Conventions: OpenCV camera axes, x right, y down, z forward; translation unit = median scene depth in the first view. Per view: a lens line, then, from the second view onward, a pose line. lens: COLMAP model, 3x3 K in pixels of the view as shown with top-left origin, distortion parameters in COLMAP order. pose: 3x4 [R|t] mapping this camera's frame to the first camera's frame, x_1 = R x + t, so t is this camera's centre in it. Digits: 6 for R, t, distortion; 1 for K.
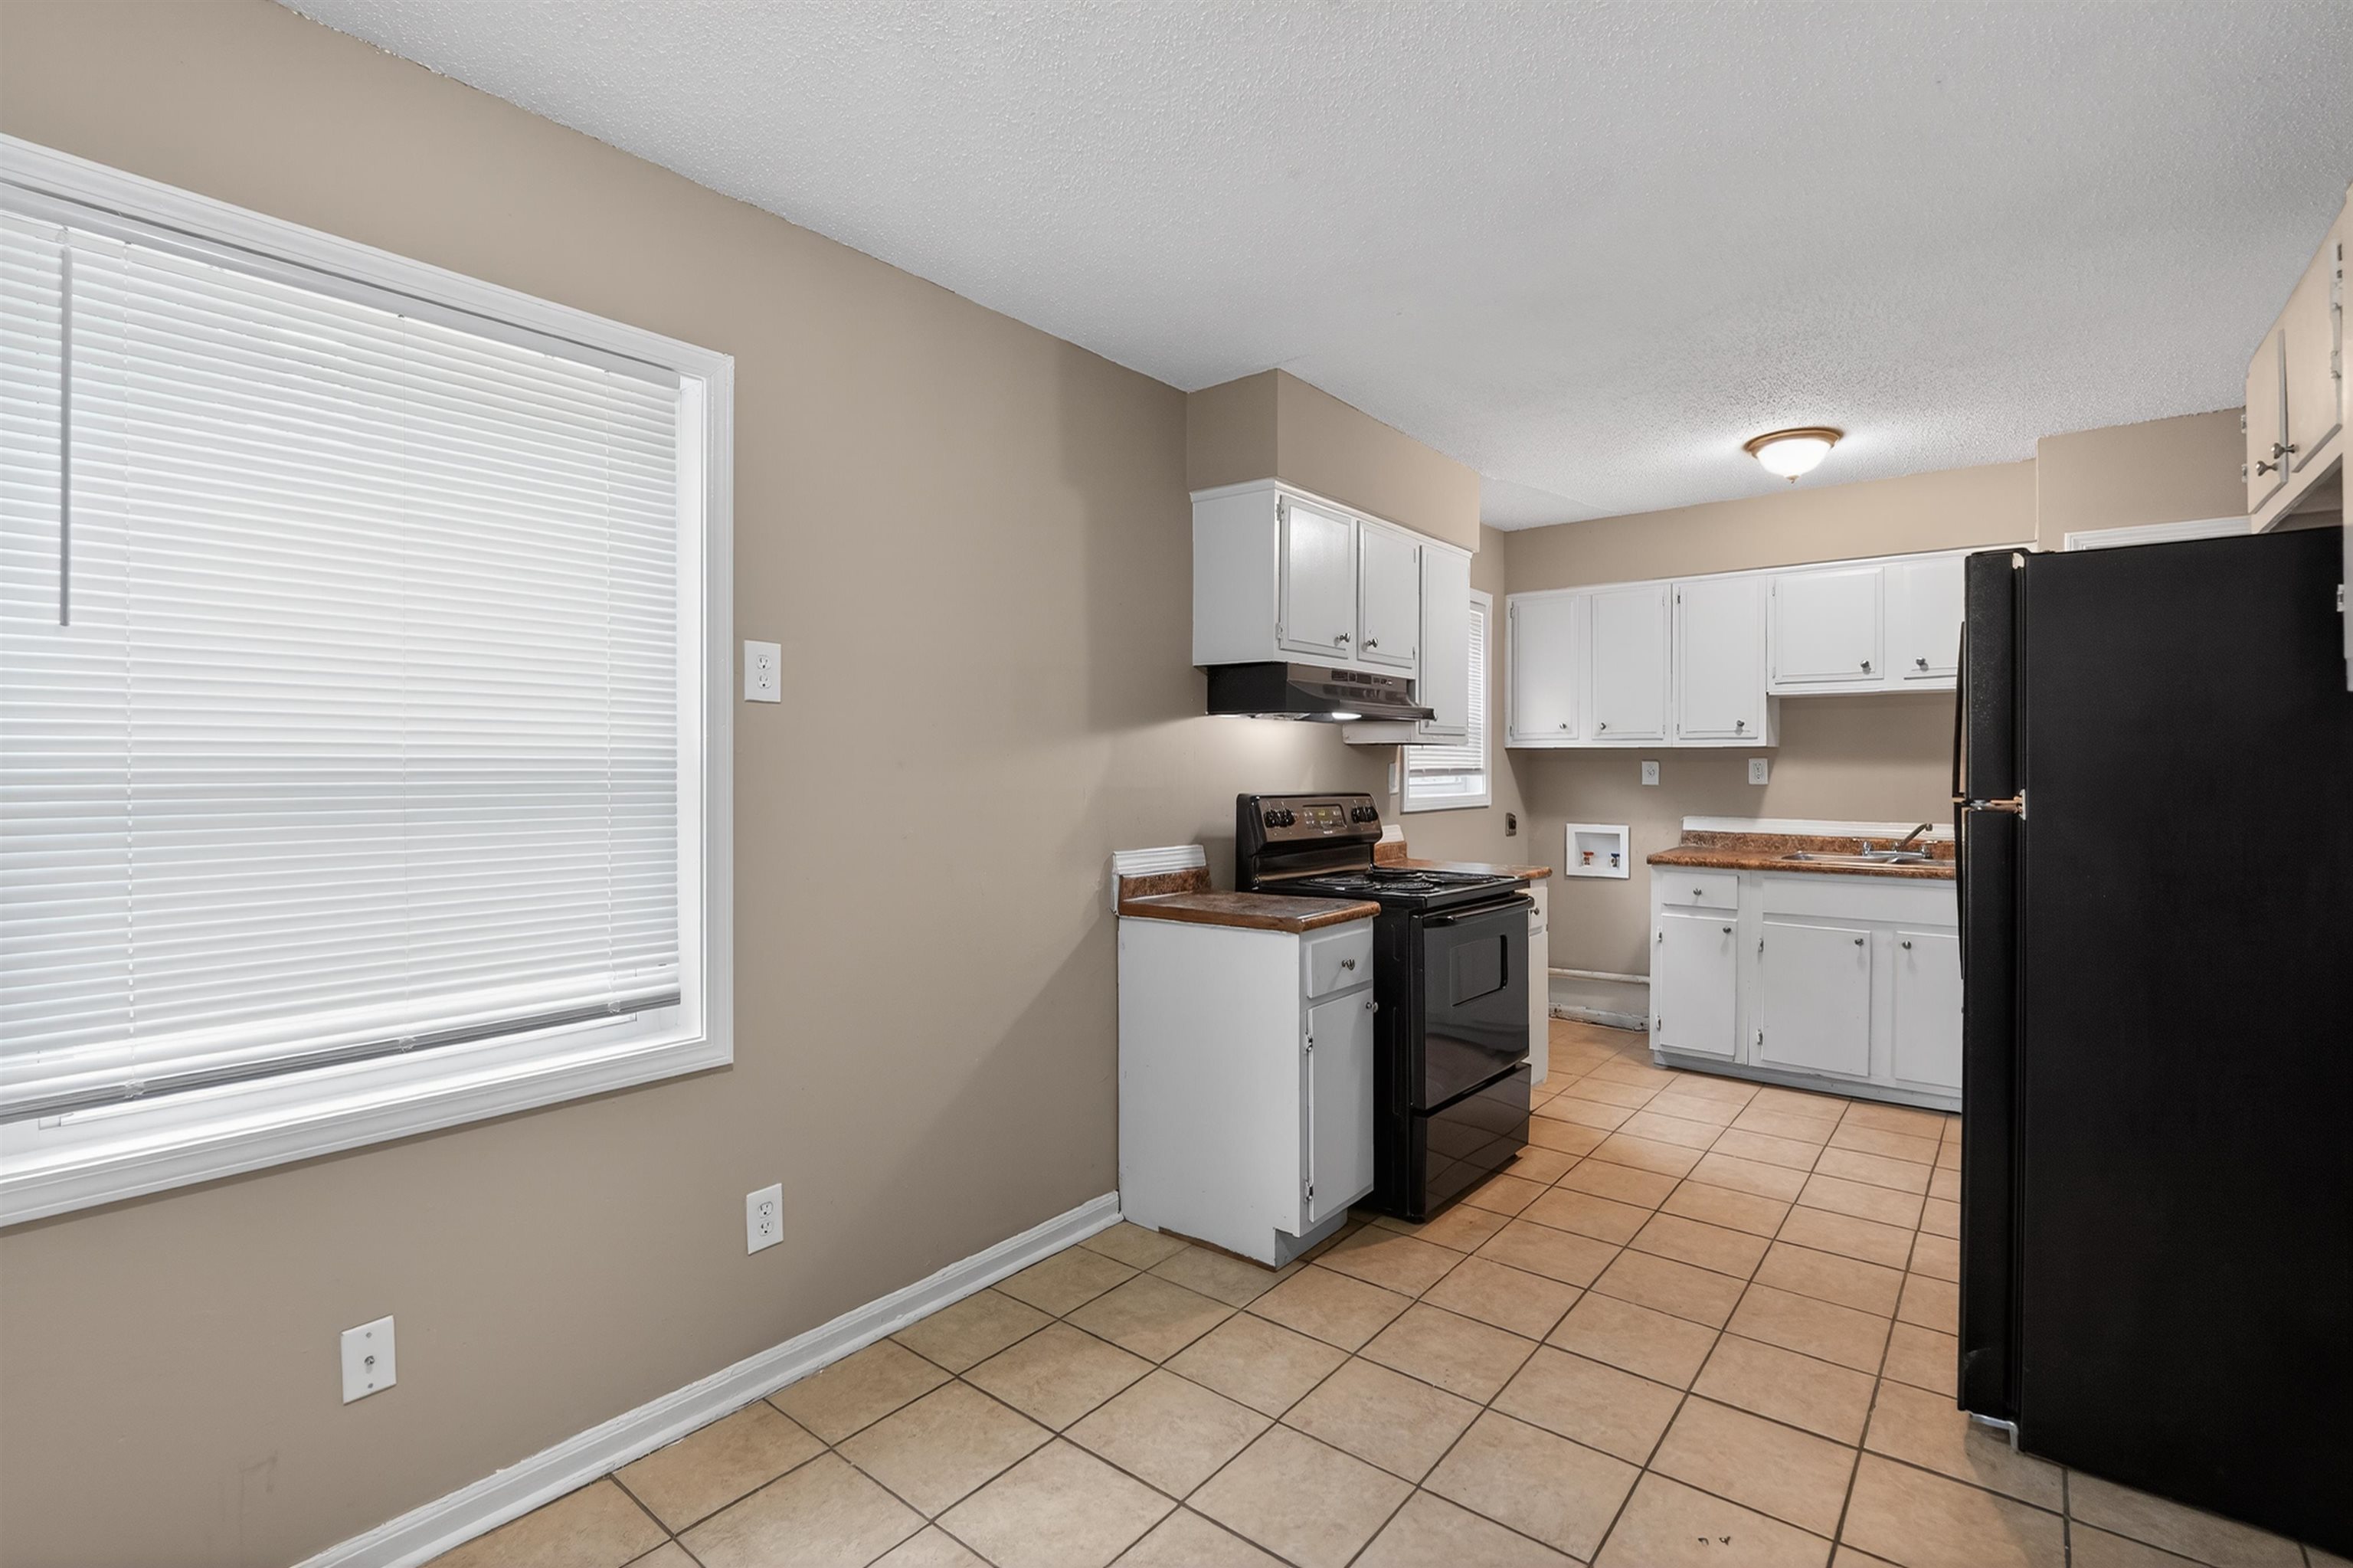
lens RADIAL K [[1070.4, 0, 1172.3], [0, 1070.4, 764.6], [0, 0, 1]] dist [-0.014714, 0.001608]
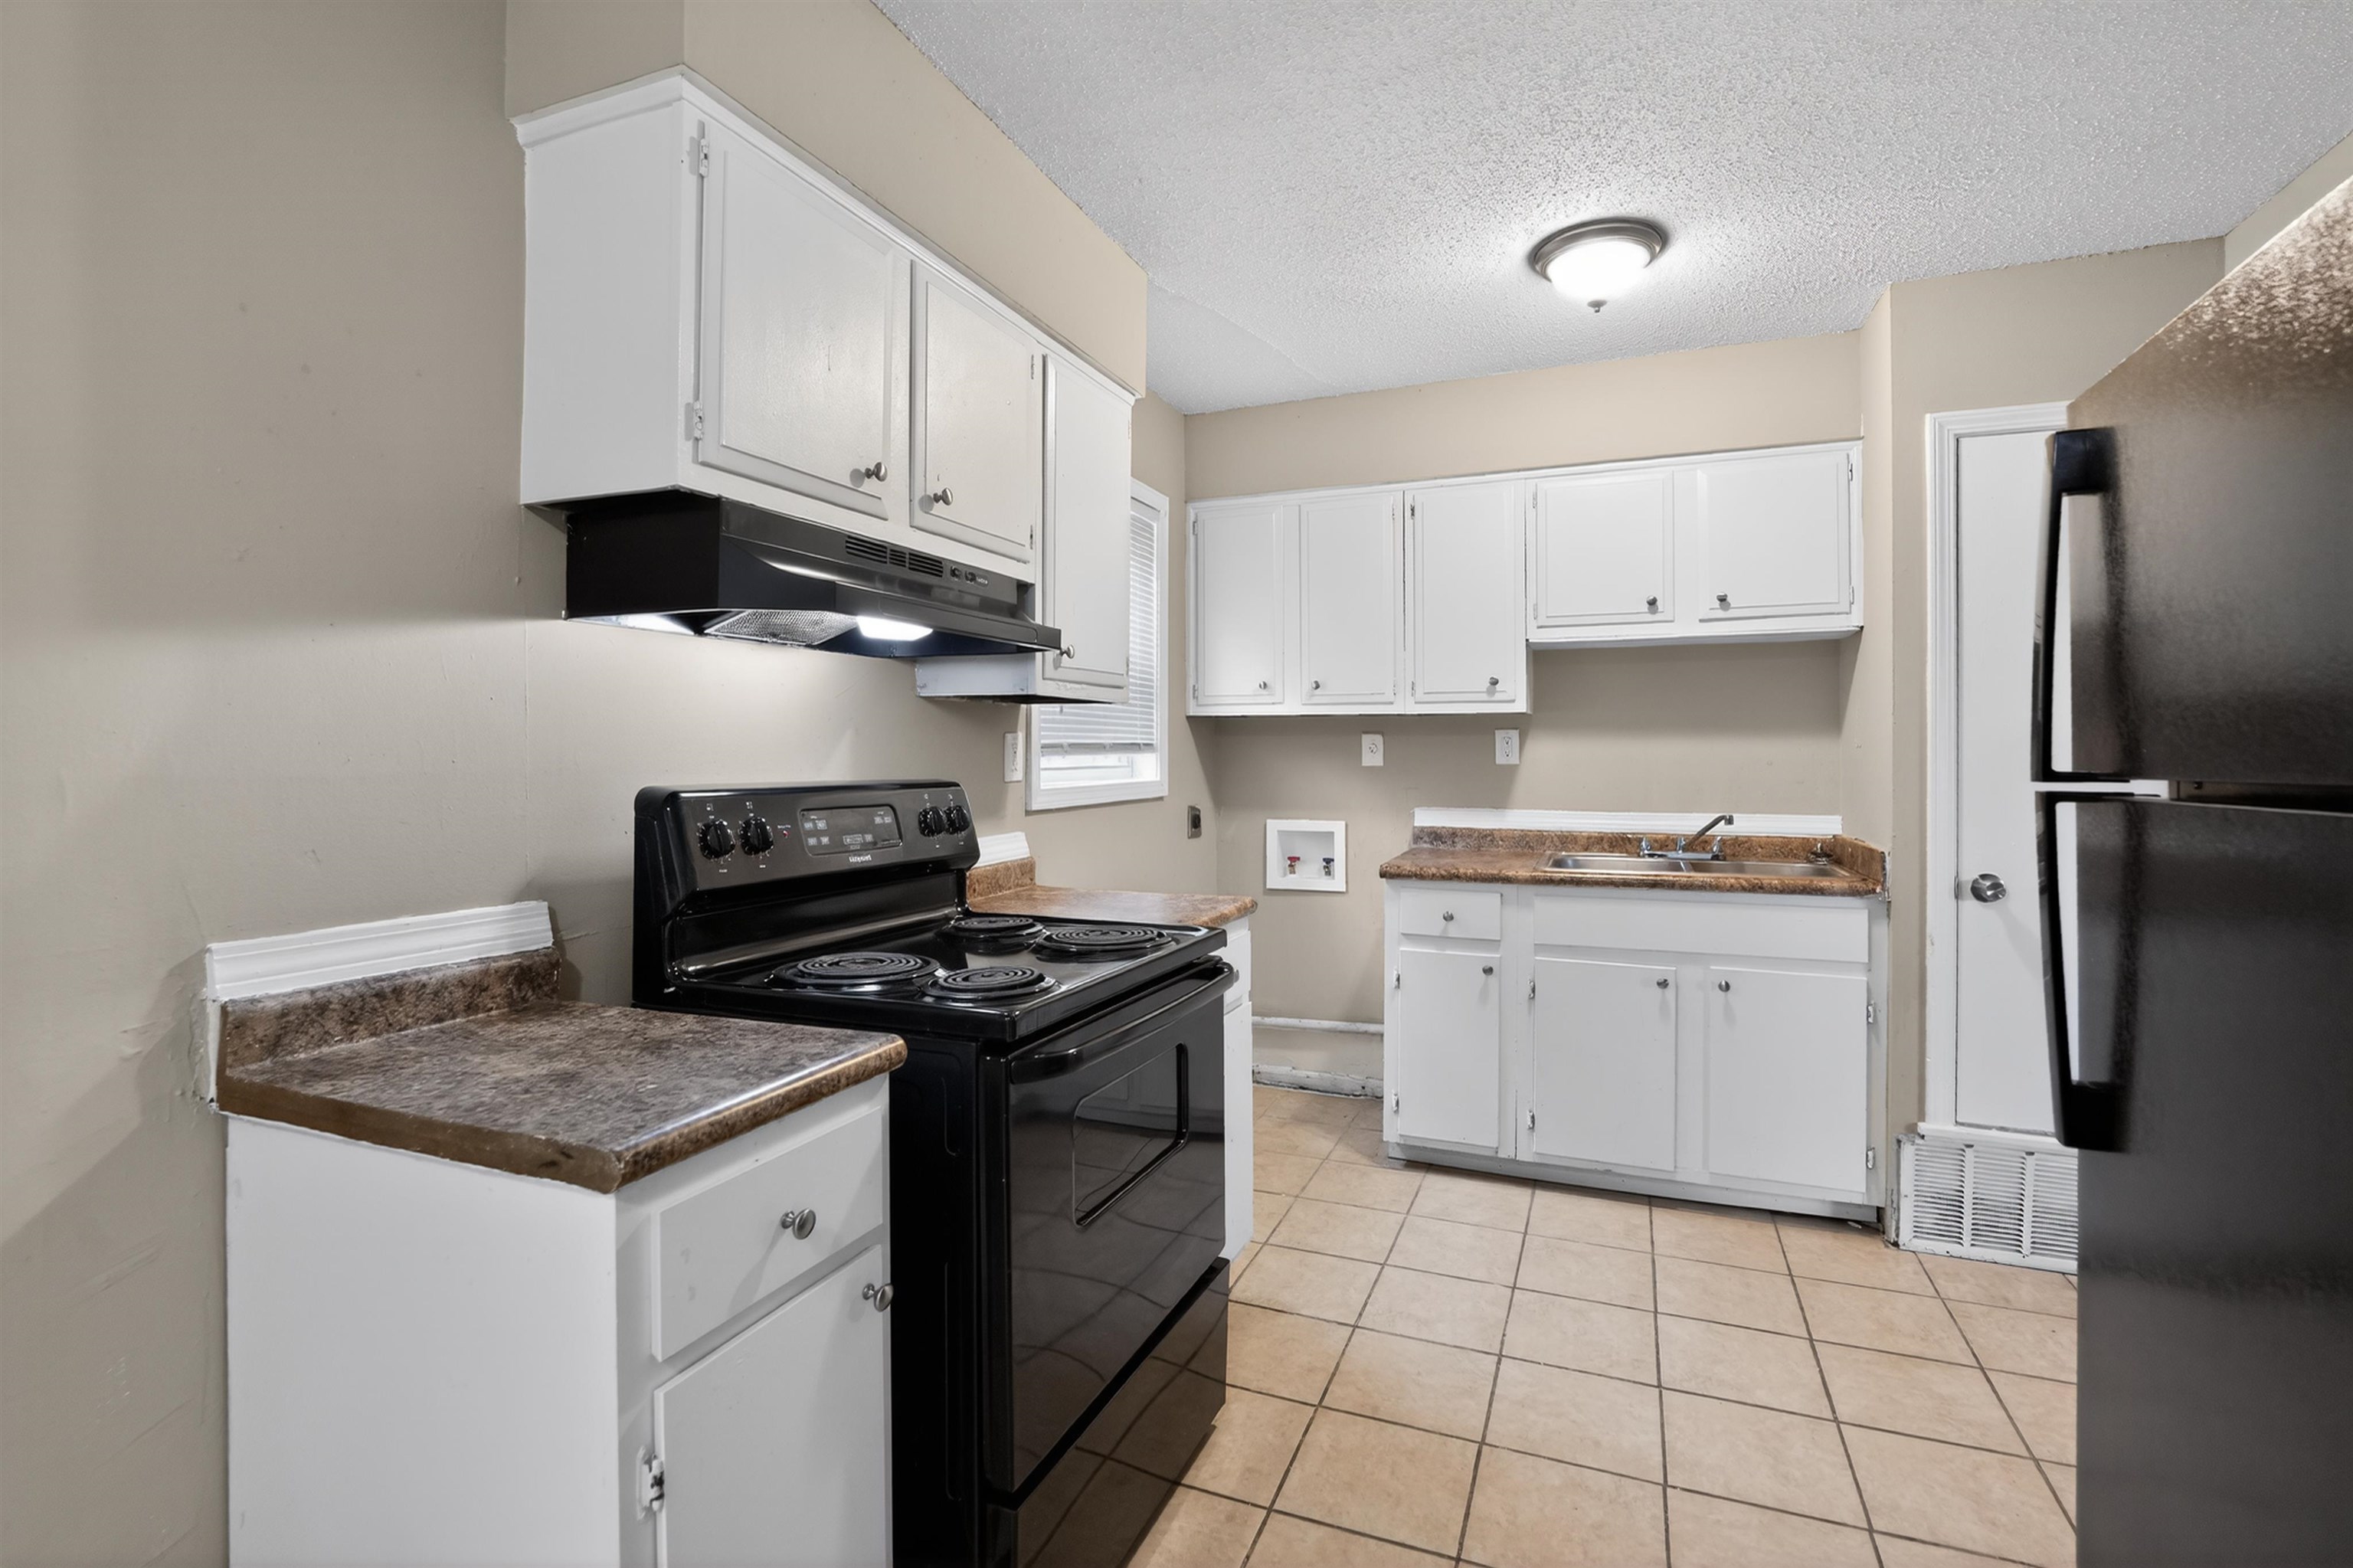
lens RADIAL K [[1075.4, 0, 1170.6], [0, 1075.4, 752.0], [0, 0, 1]] dist [-0.012270, 0.000480]
pose [[0.959849, -0.003157, 0.280498, 0.136102], [0.002820, 0.999995, 0.001605, 0.010209], [-0.280502, -0.000749, 0.959853, 0.427862]]
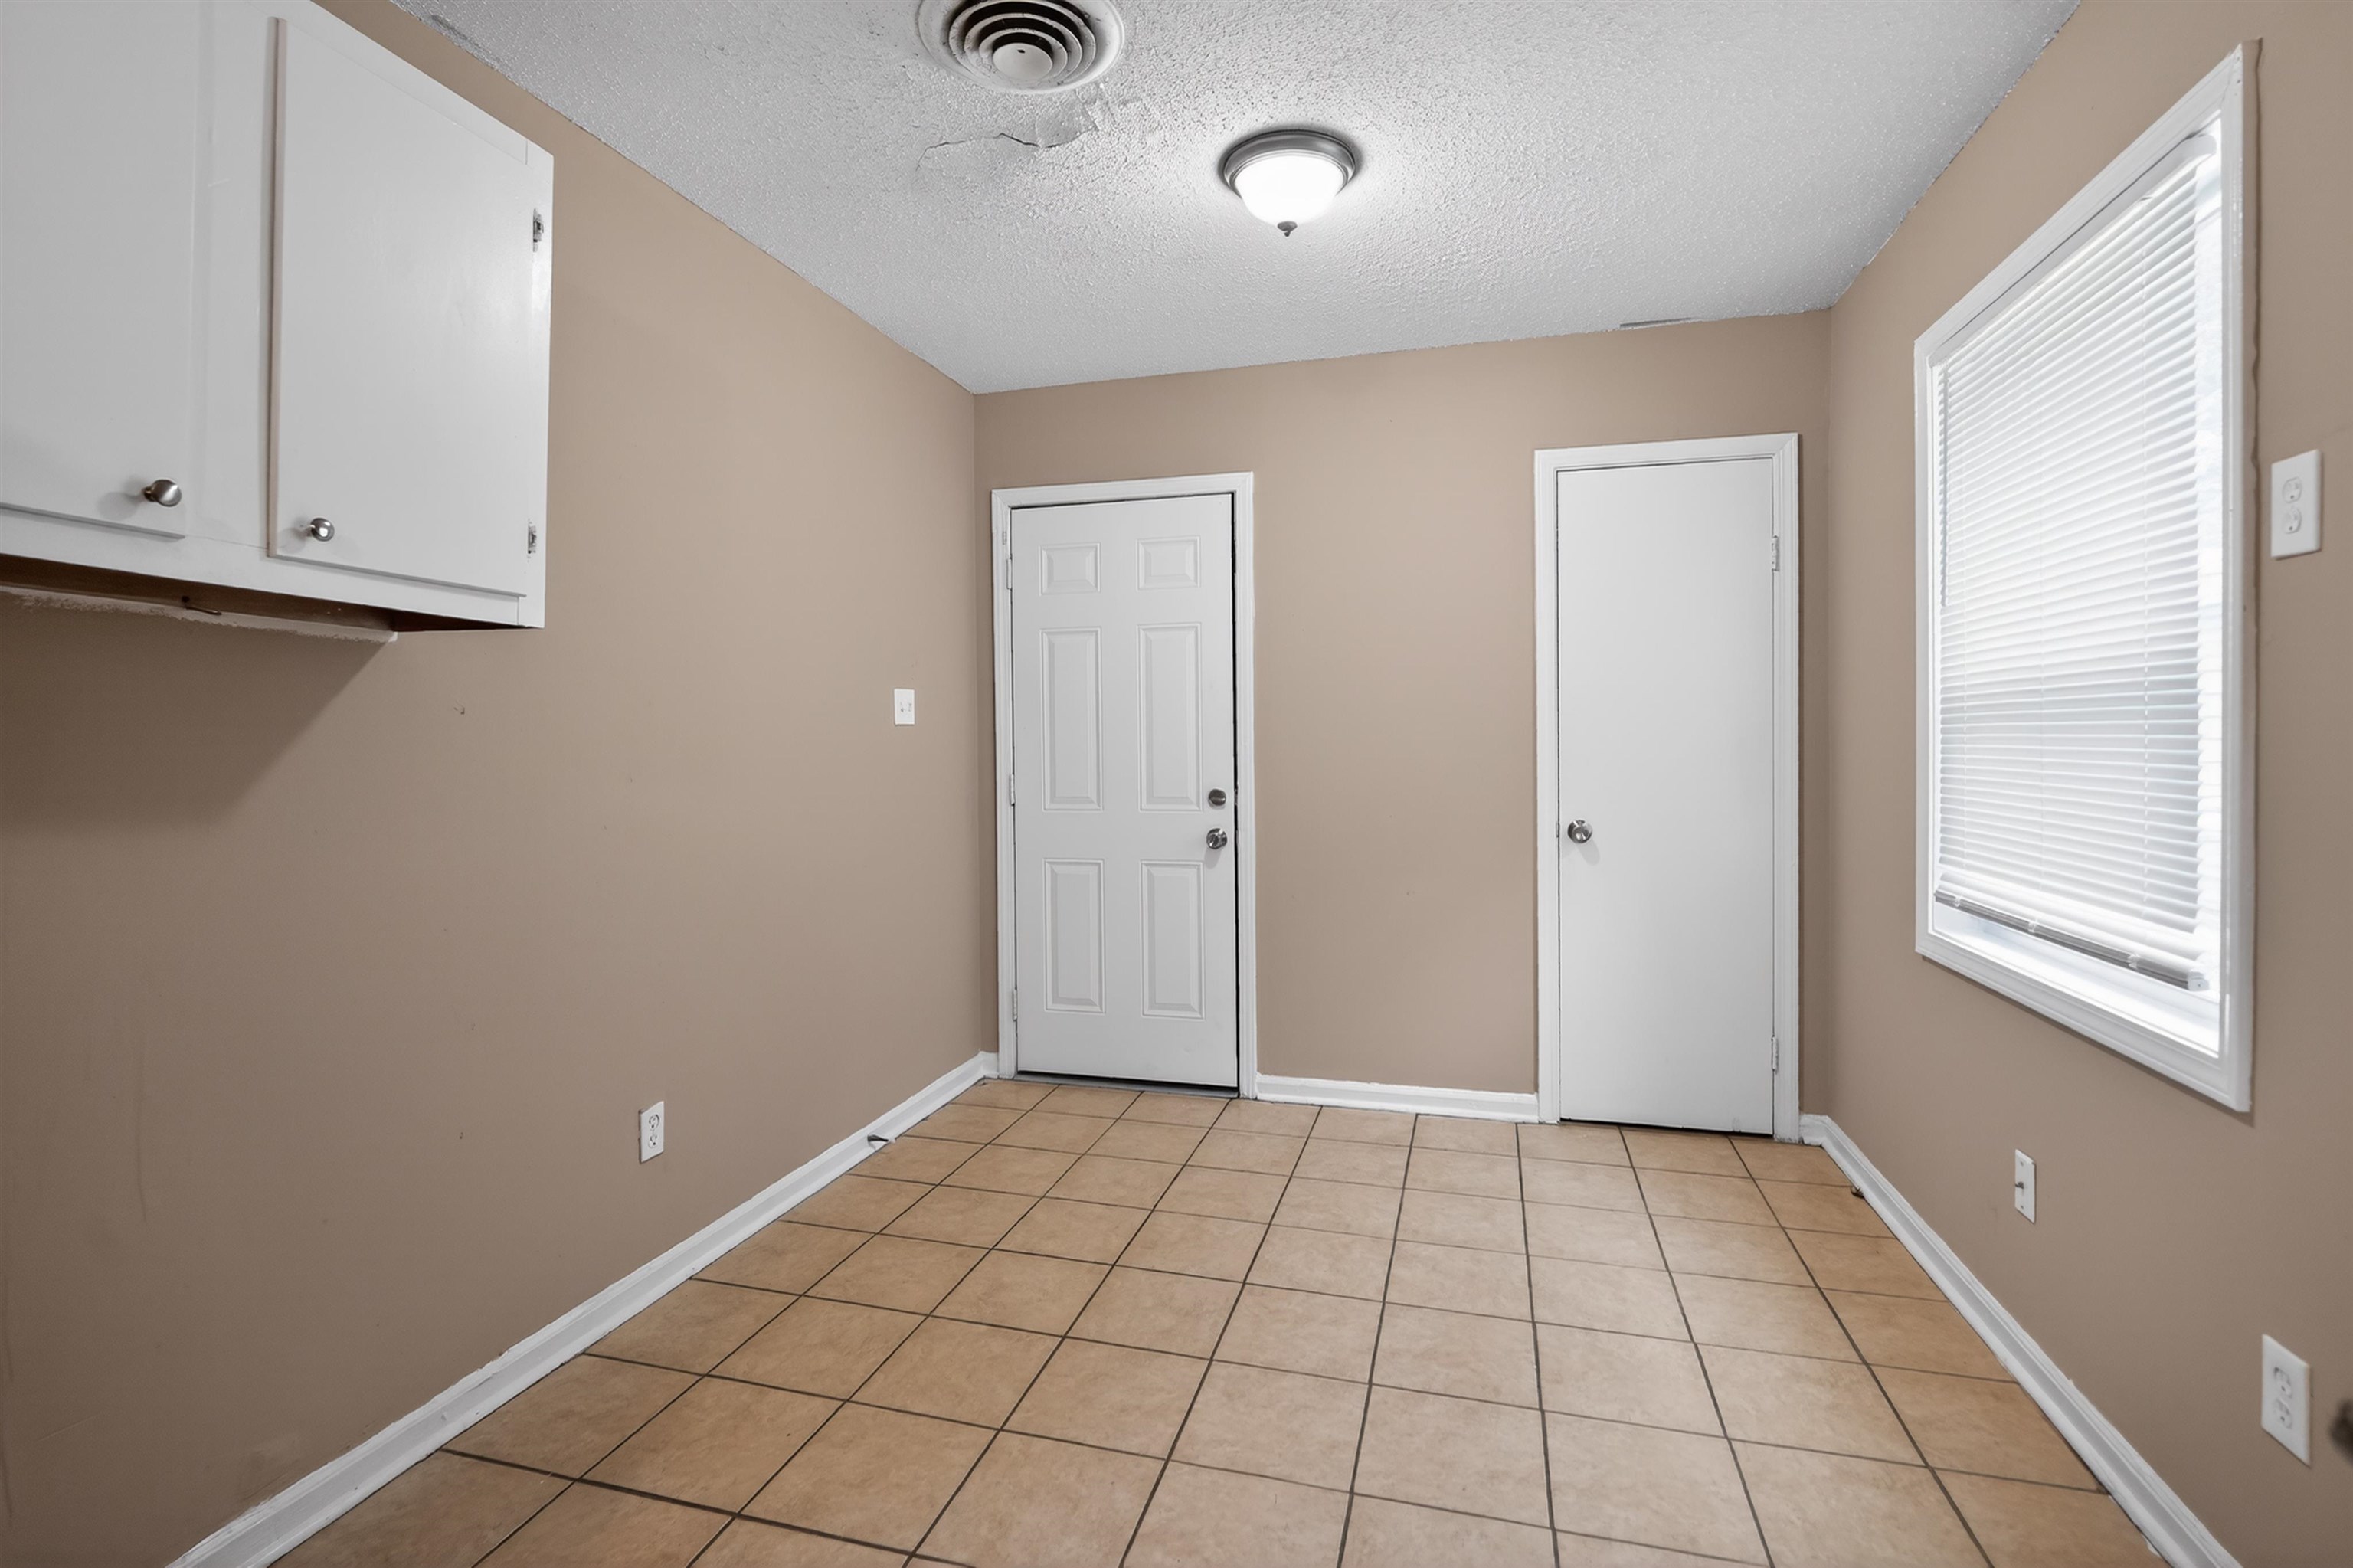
lens RADIAL K [[1083.8, 0, 1179.7], [0, 1083.8, 759.5], [0, 0, 1]] dist [-0.011095, 0.000244]
pose [[-0.916406, 0.013217, -0.400031, 0.258753], [0.005554, 0.999778, 0.020309, 0.024122], [0.400210, 0.016390, -0.916277, 0.756590]]
